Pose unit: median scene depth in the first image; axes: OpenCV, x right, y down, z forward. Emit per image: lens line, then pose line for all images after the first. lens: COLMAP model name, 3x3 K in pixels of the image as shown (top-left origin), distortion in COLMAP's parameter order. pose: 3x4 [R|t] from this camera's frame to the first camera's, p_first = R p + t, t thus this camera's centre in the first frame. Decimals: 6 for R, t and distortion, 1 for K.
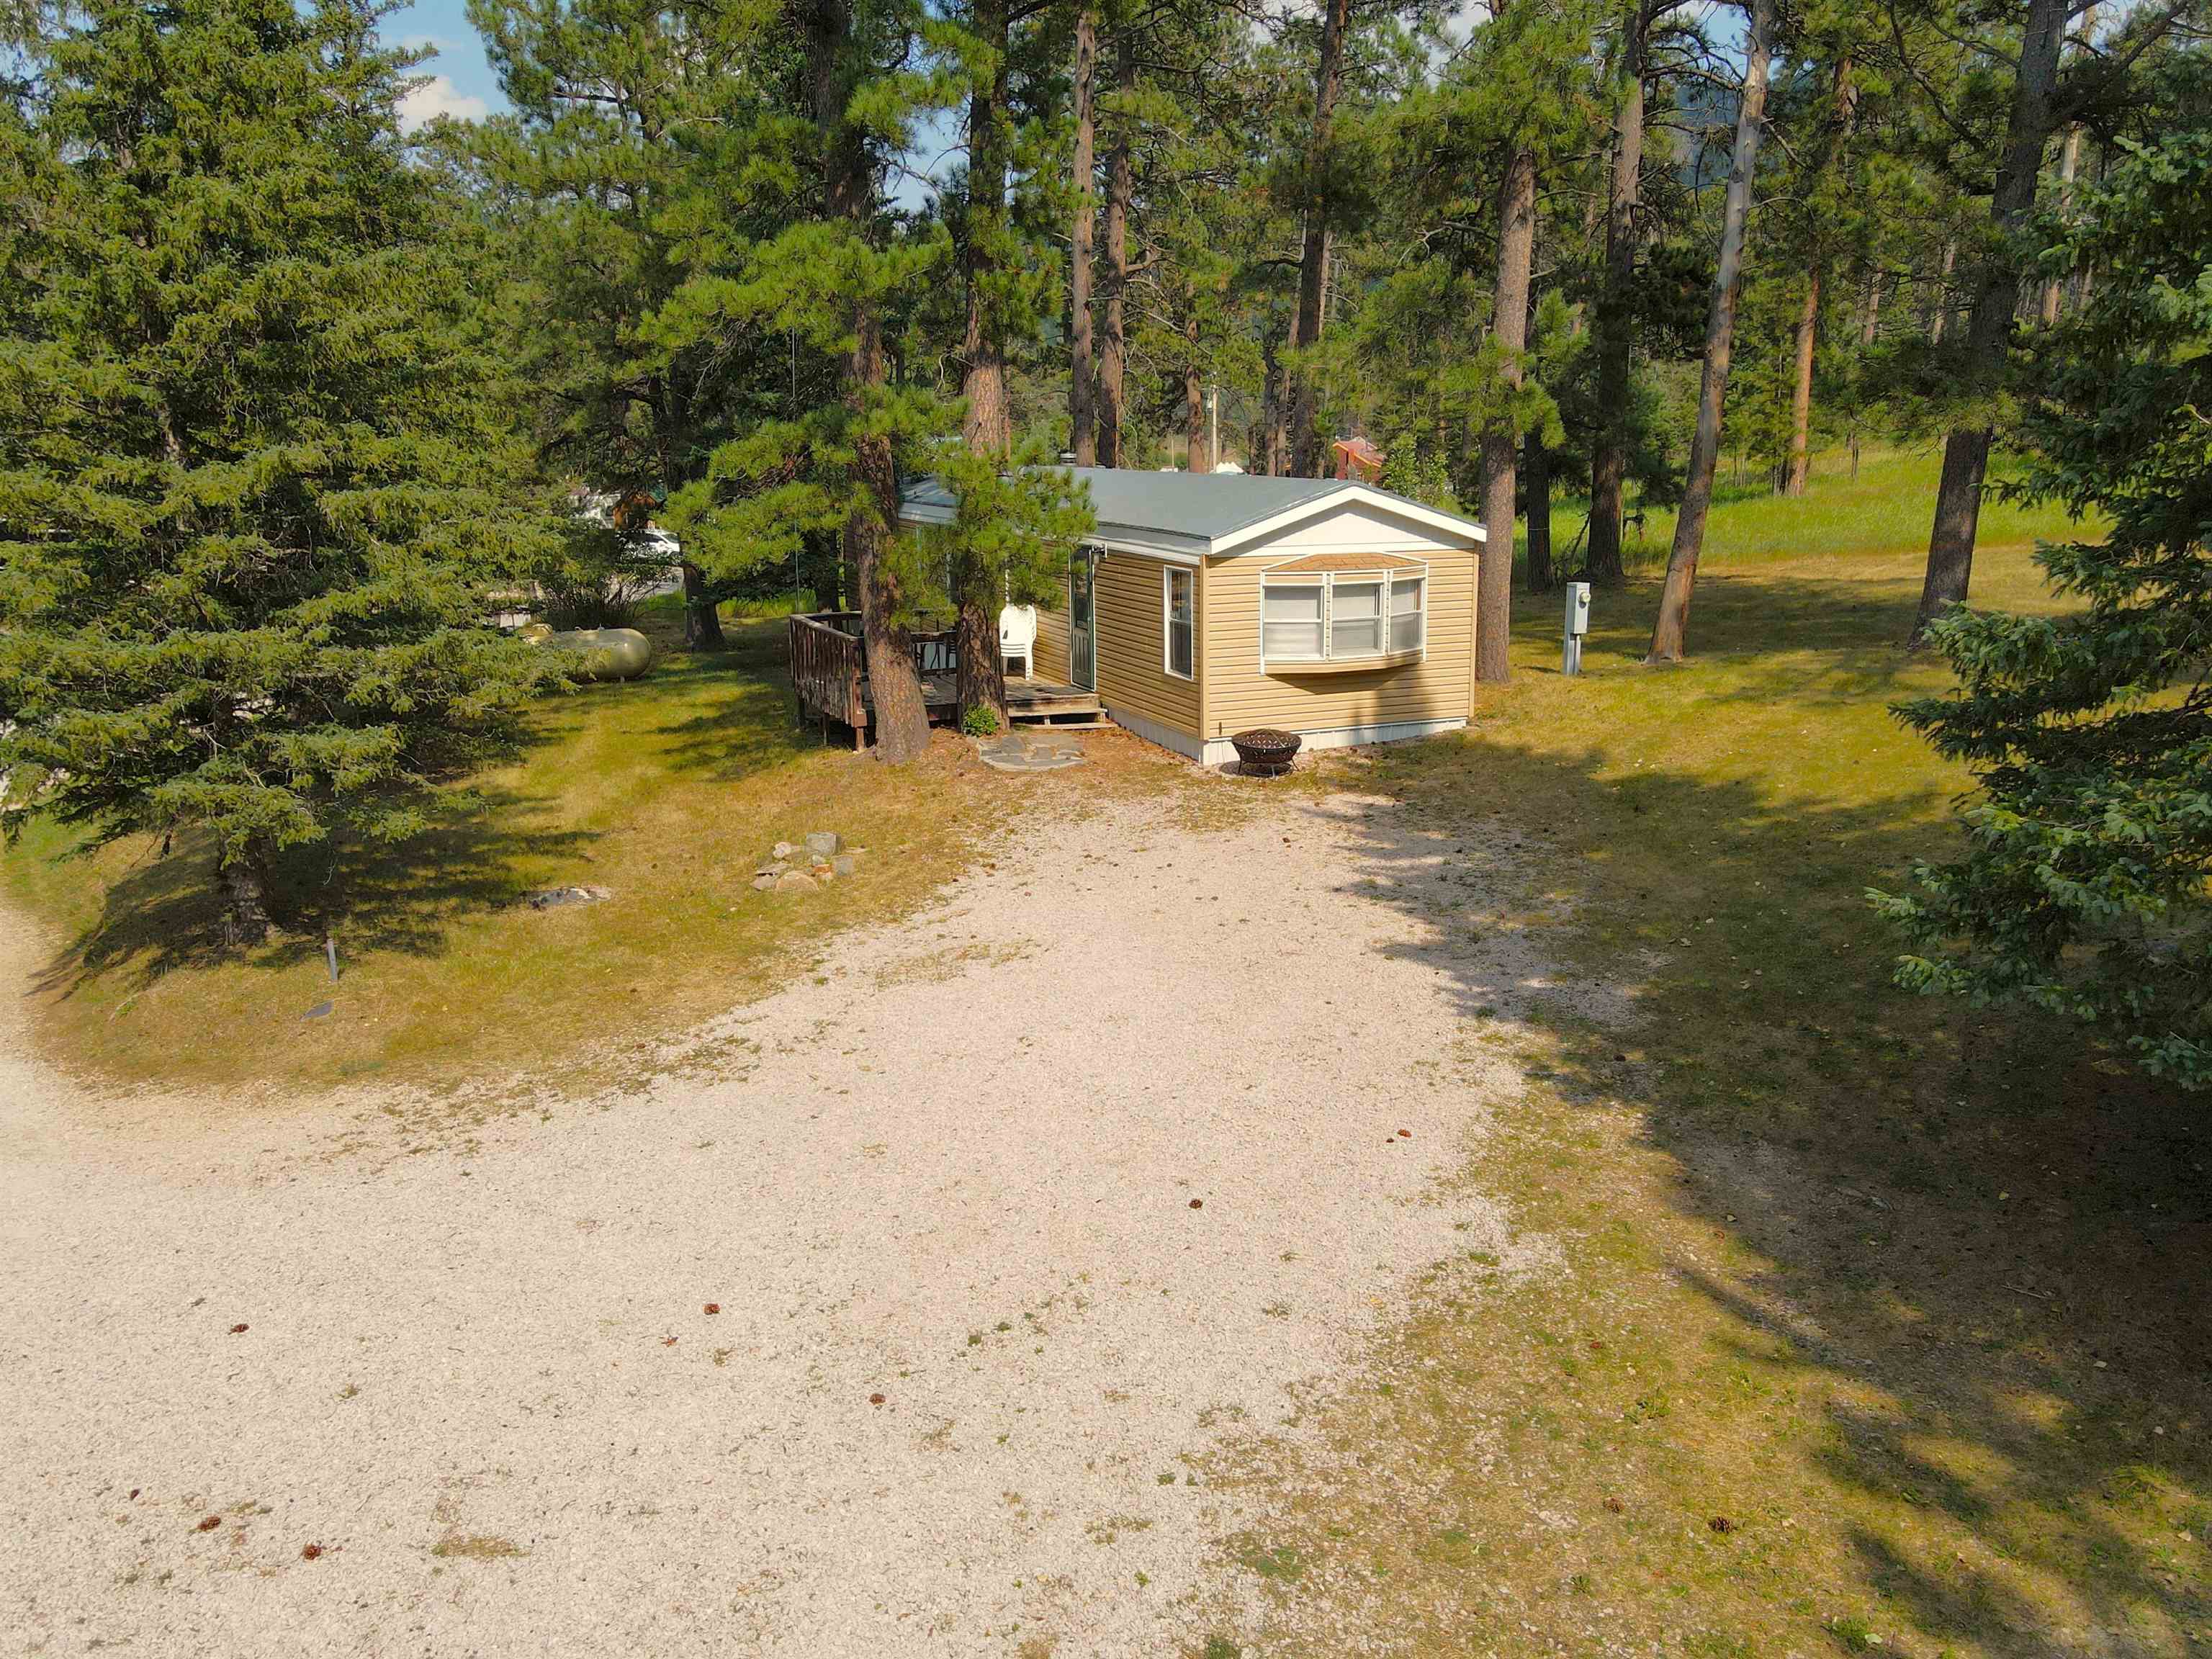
lens RADIAL K [[1625.1, 0, 1106.3], [0, 1625.1, 832.2], [0, 0, 1]] dist [0.008286, 0.006350]
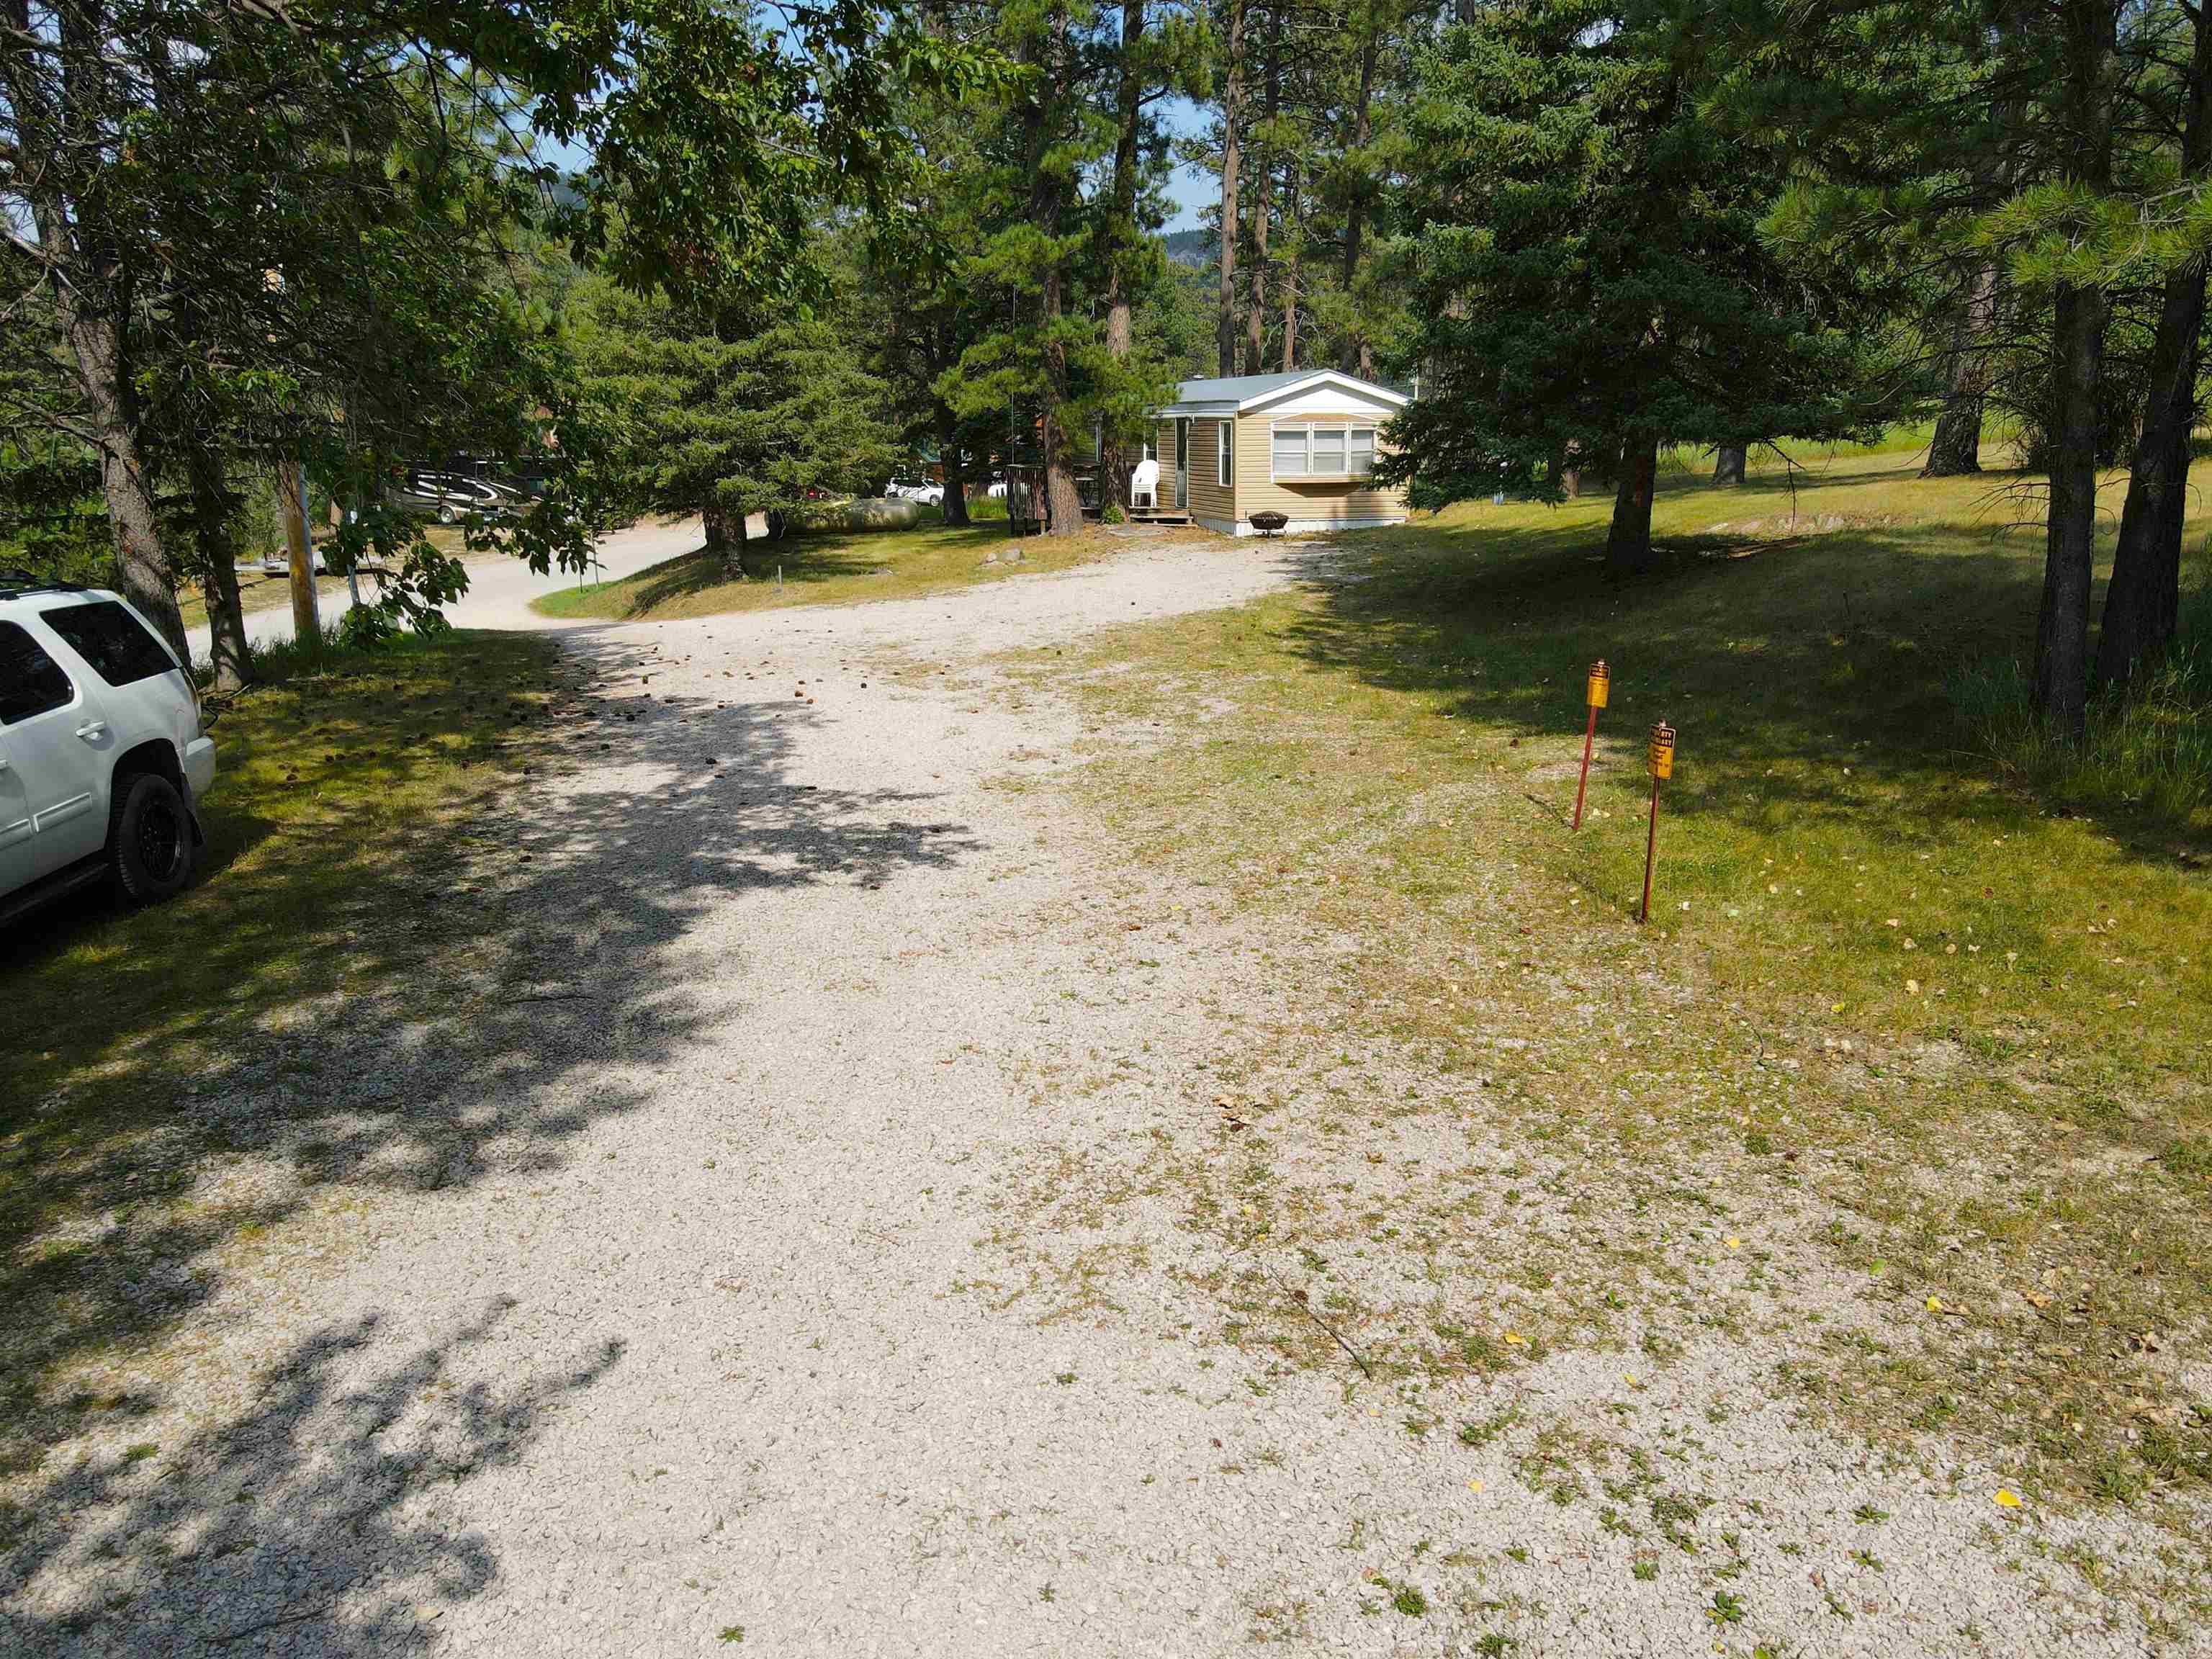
lens RADIAL K [[1625.1, 0, 1115.7], [0, 1625.1, 828.8], [0, 0, 1]] dist [0.008286, 0.006350]
pose [[0.989577, 0.035499, -0.139564, 0.185384], [-0.035064, 0.999370, 0.005578, 0.263972], [0.139674, -0.000626, 0.990197, -0.723099]]
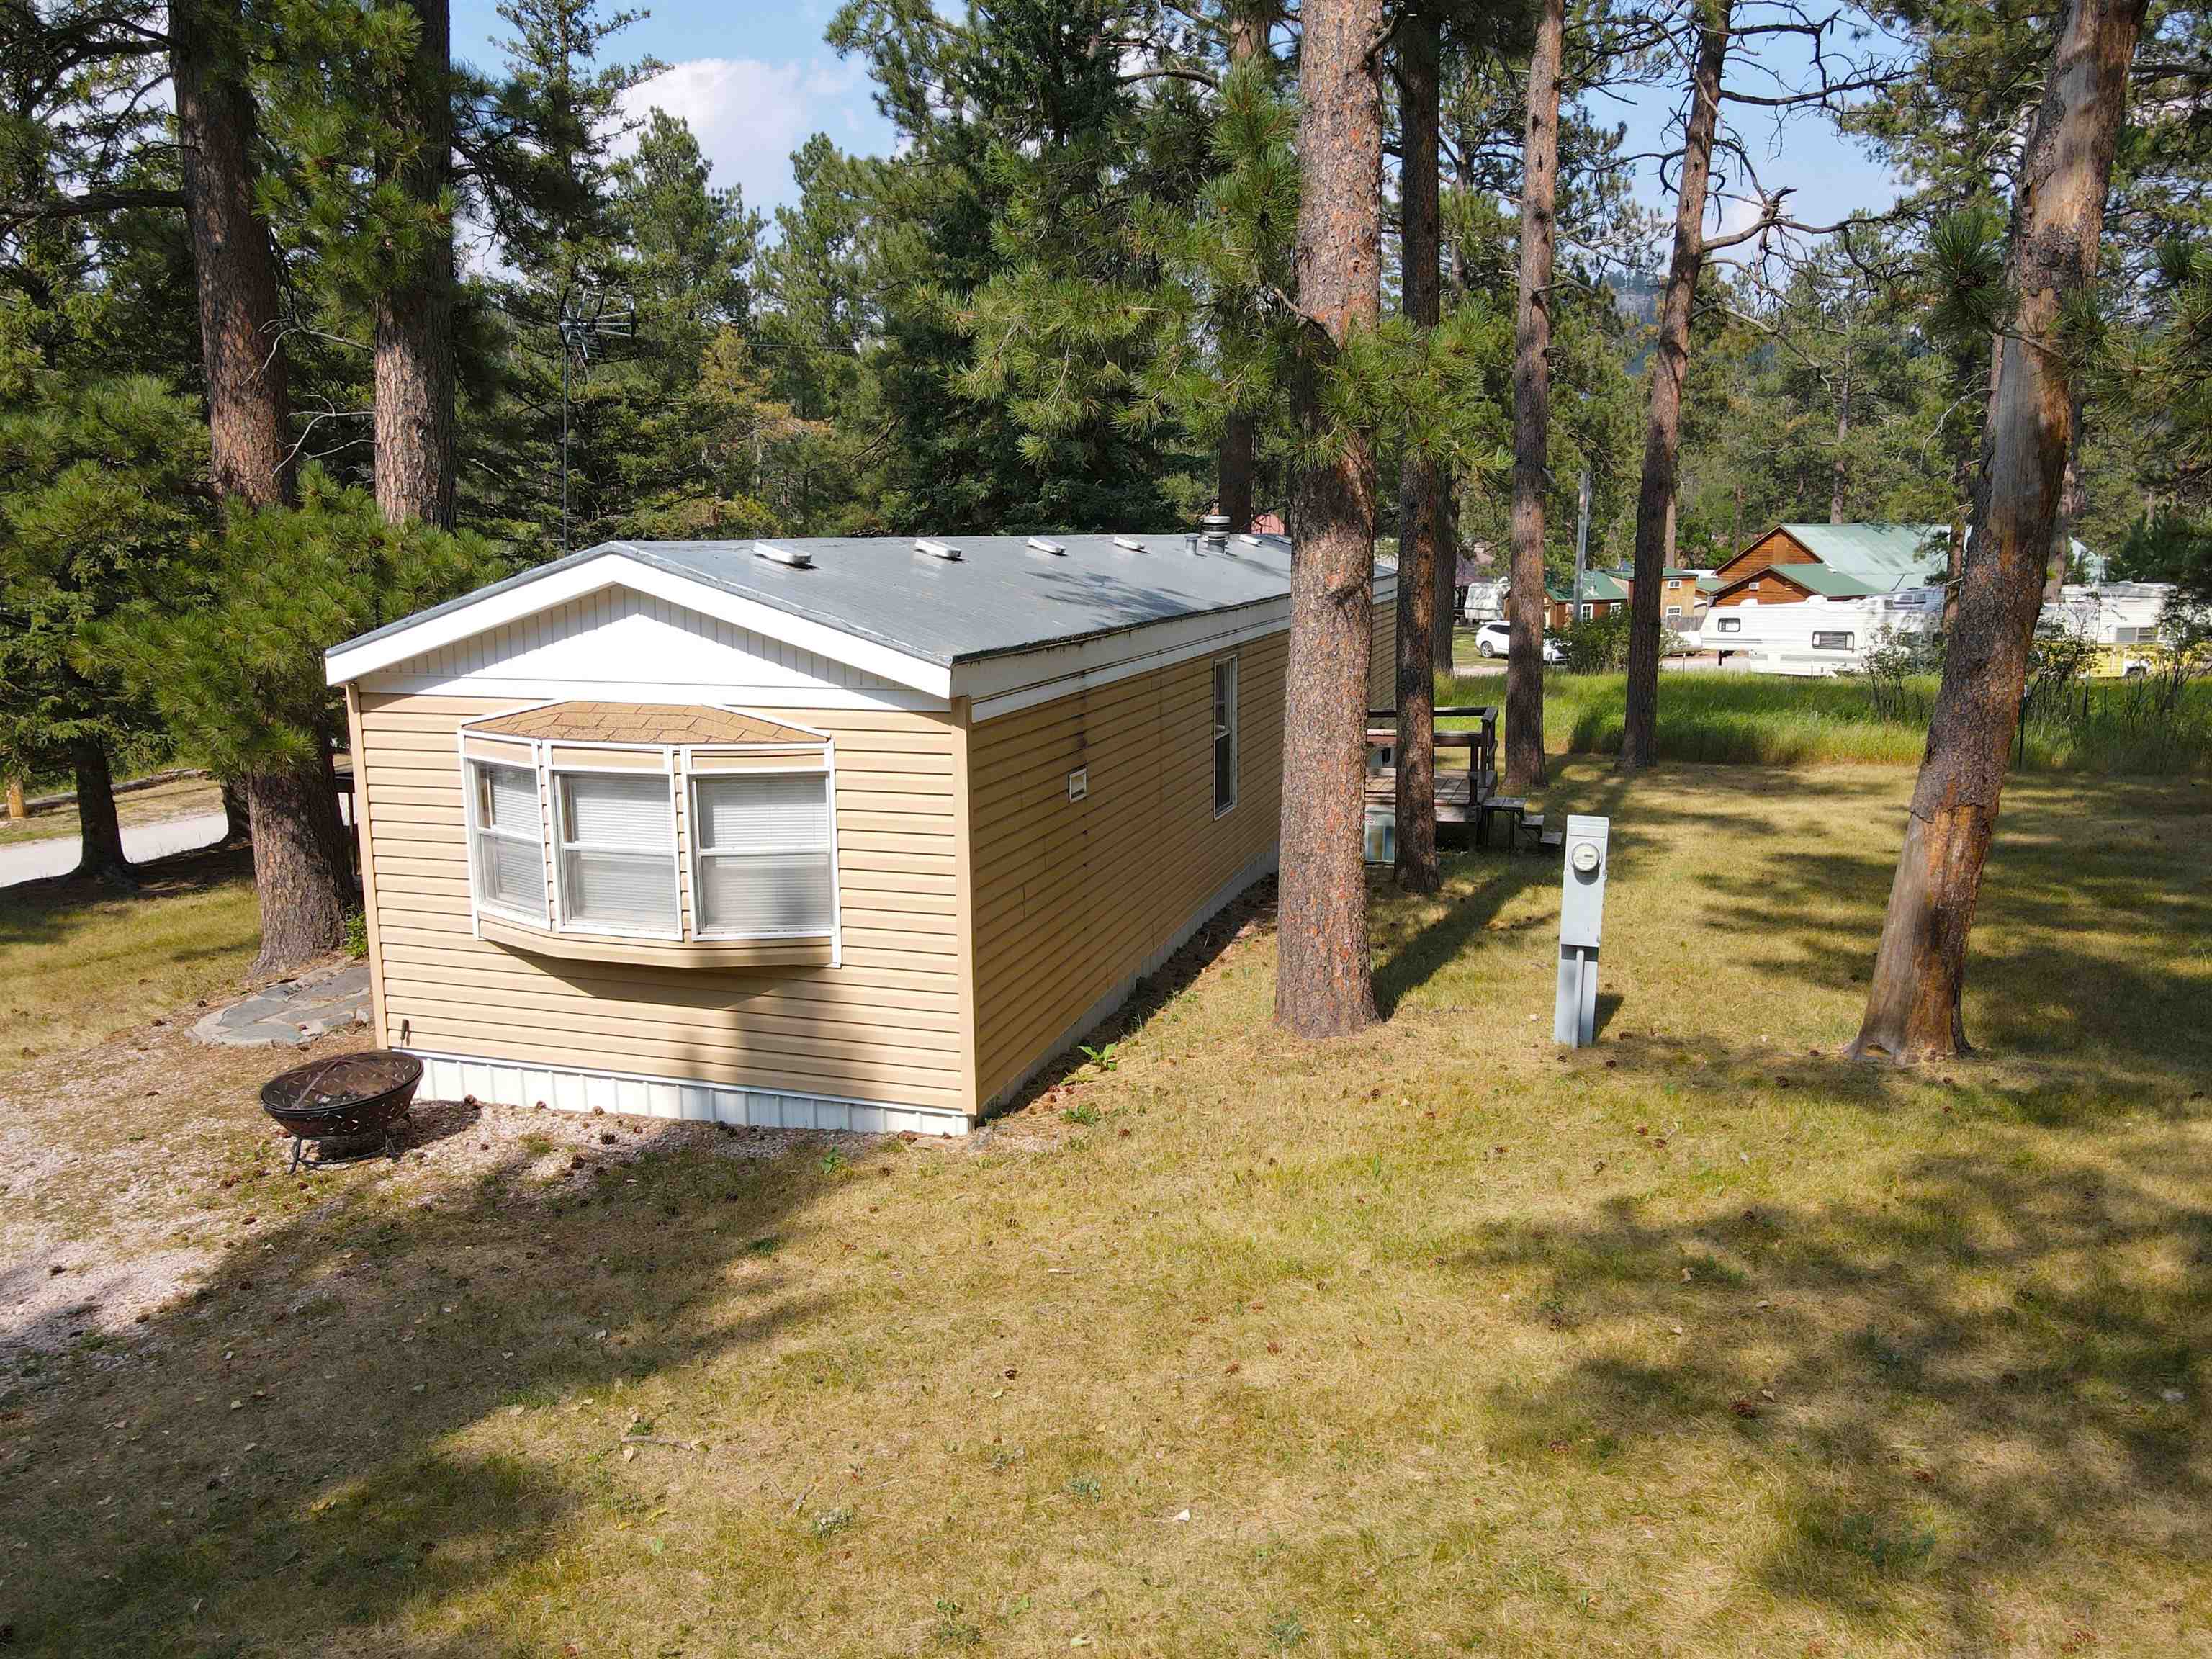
lens RADIAL K [[1625.1, 0, 1106.3], [0, 1625.1, 830.0], [0, 0, 1]] dist [0.008286, 0.006350]
pose [[0.752084, 0.120090, -0.648034, 0.550012], [-0.164982, 0.986258, -0.008705, -0.156053], [0.638083, 0.113461, 0.761562, 0.750543]]
